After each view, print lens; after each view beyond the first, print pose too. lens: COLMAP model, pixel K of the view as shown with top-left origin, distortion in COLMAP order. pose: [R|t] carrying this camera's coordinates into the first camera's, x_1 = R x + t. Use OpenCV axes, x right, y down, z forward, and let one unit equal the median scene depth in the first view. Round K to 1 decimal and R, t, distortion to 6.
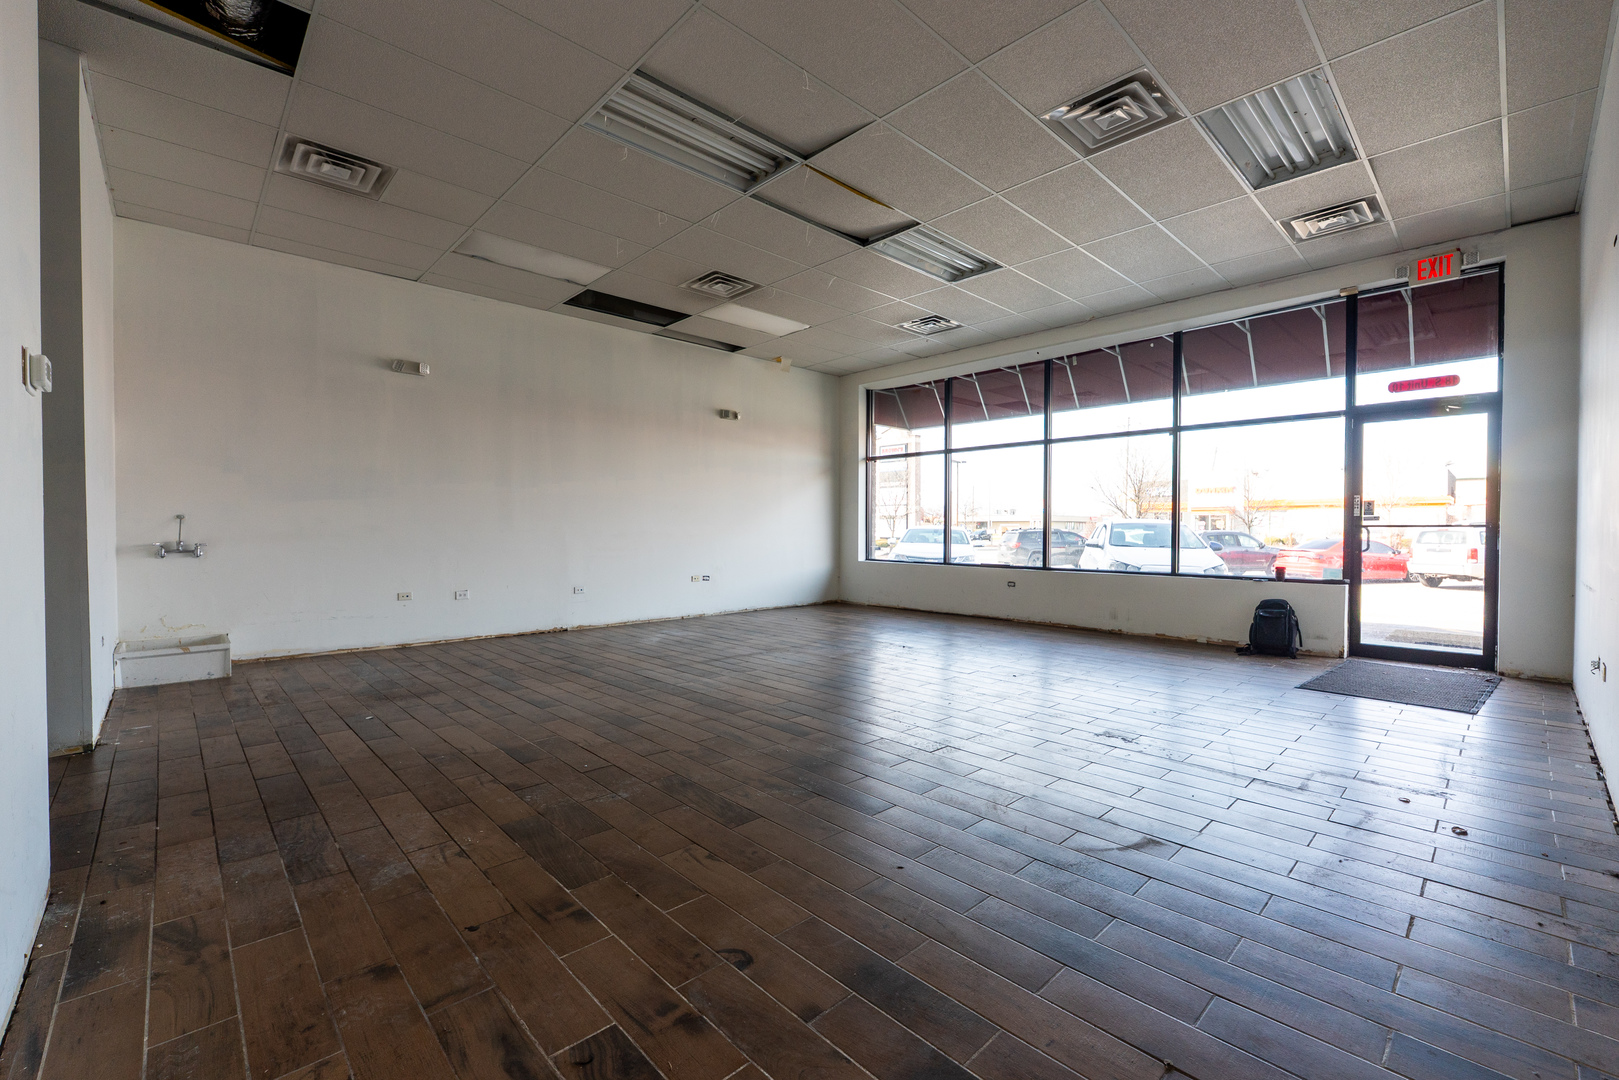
lens RADIAL K [[676.8, 0, 809.5], [0, 676.8, 540.0], [0, 0, 1]] dist [-0.008445, -0.000018]
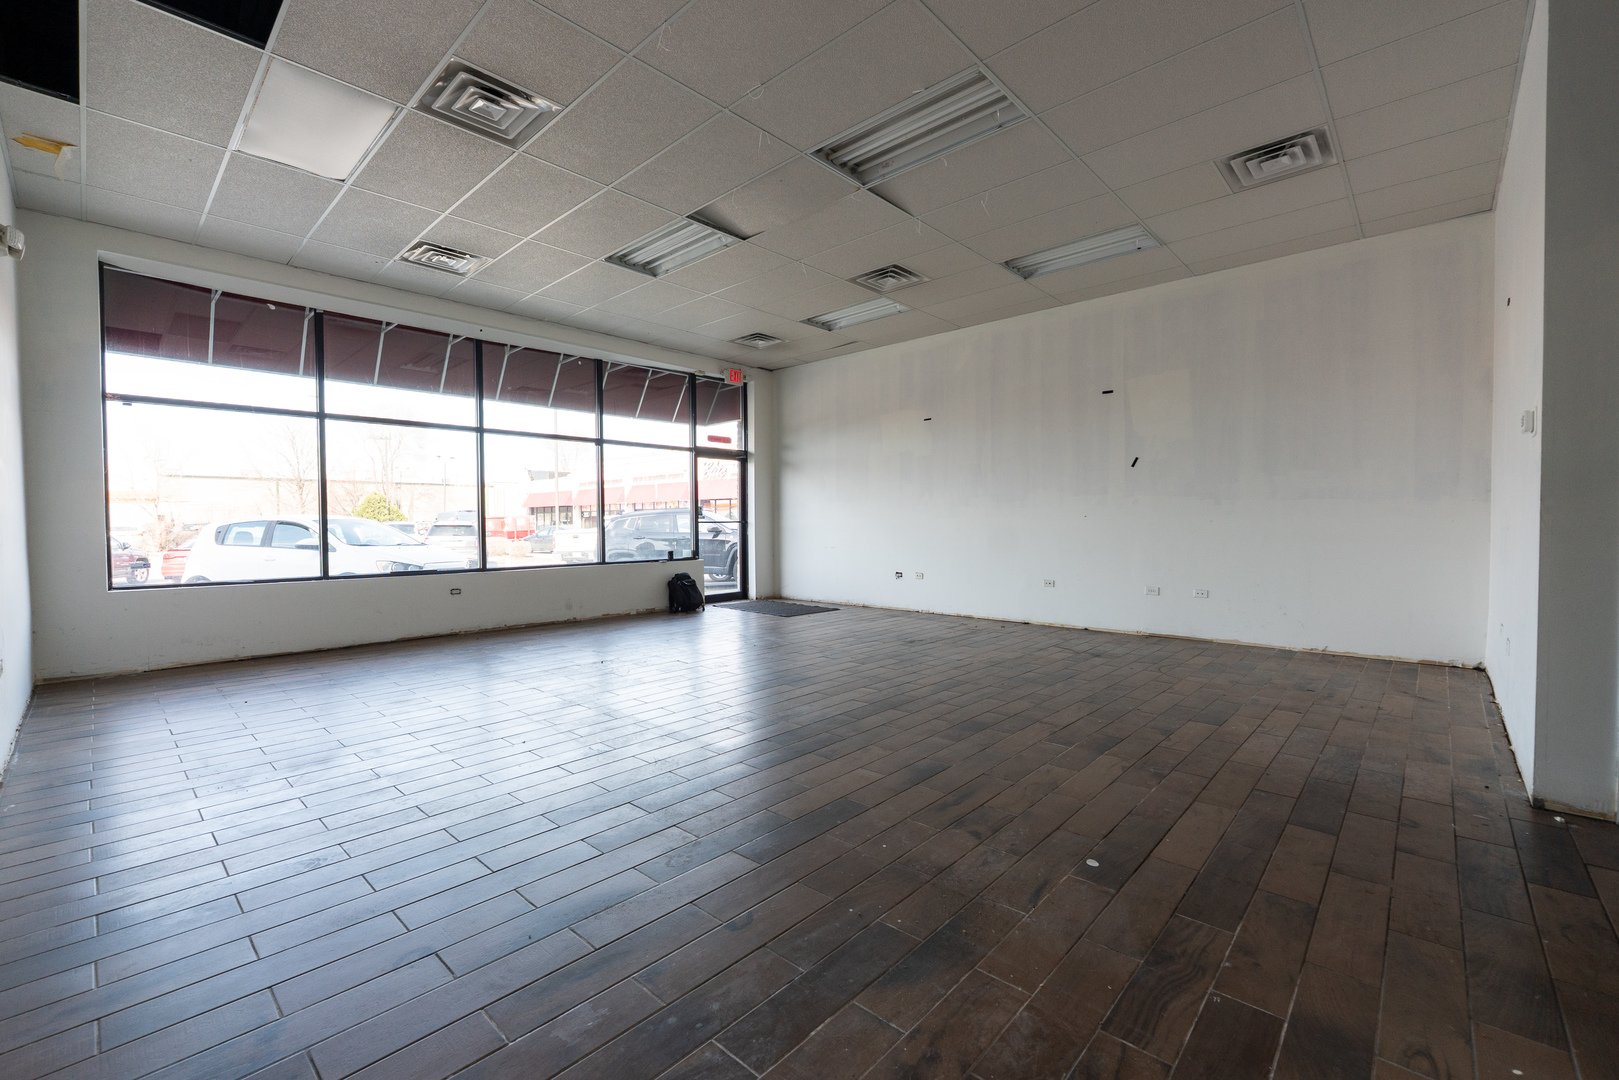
lens RADIAL K [[676.8, 0, 809.5], [0, 676.8, 540.0], [0, 0, 1]] dist [-0.008445, -0.000018]
pose [[-0.060461, -0.028204, 0.997772, -0.705435], [0.022284, 0.999313, 0.029598, -0.017967], [-0.997922, 0.024024, -0.059791, 0.745548]]
